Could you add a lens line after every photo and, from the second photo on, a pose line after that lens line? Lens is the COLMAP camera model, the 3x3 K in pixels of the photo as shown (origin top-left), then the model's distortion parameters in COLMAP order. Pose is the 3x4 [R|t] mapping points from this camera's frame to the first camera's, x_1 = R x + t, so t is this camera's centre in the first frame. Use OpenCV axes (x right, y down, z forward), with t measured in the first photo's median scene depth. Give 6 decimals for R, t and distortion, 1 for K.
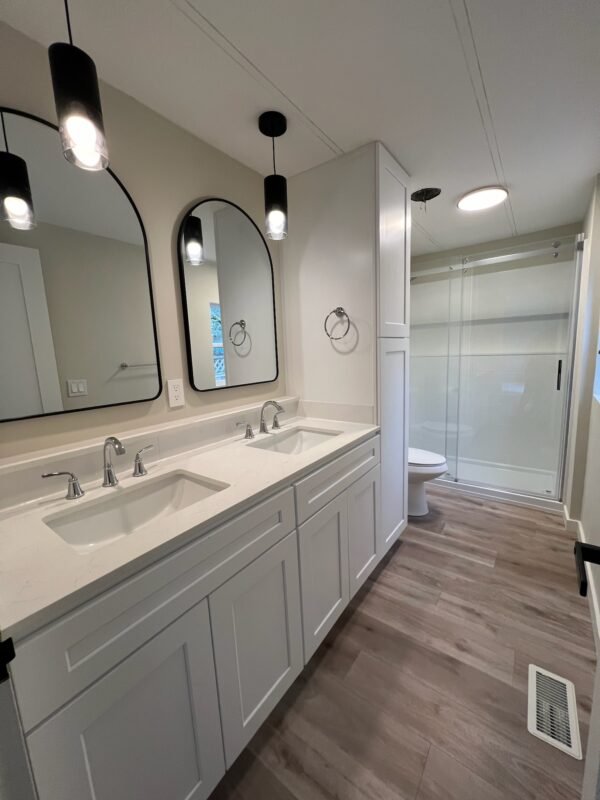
lens RADIAL K [[319.1, 0, 310.0], [0, 319.1, 396.2], [0, 0, 1]] dist [0.010238, -0.000776]
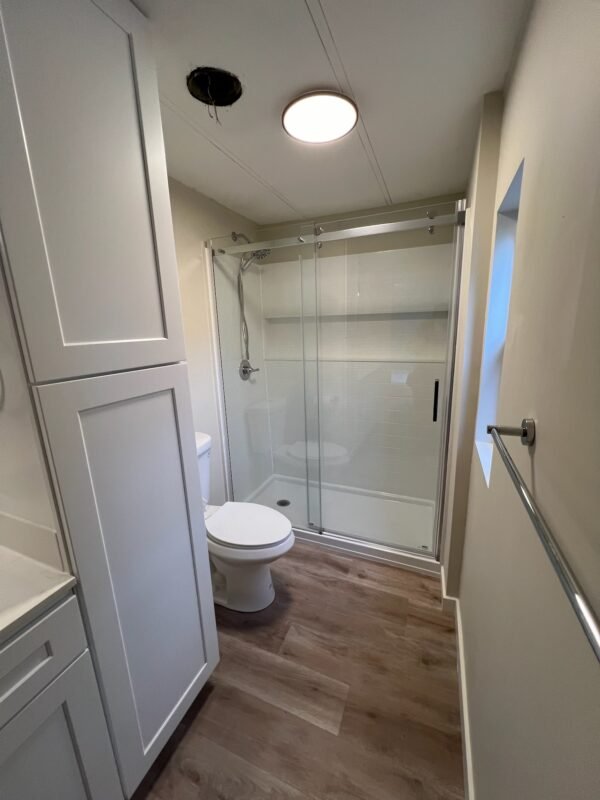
lens RADIAL K [[319.1, 0, 300.7], [0, 319.1, 401.8], [0, 0, 1]] dist [0.010238, -0.000776]
pose [[0.972754, -0.047028, 0.227020, 0.306047], [0.030729, 0.996725, 0.074805, -0.123220], [-0.229794, -0.065791, 0.971013, 0.356307]]
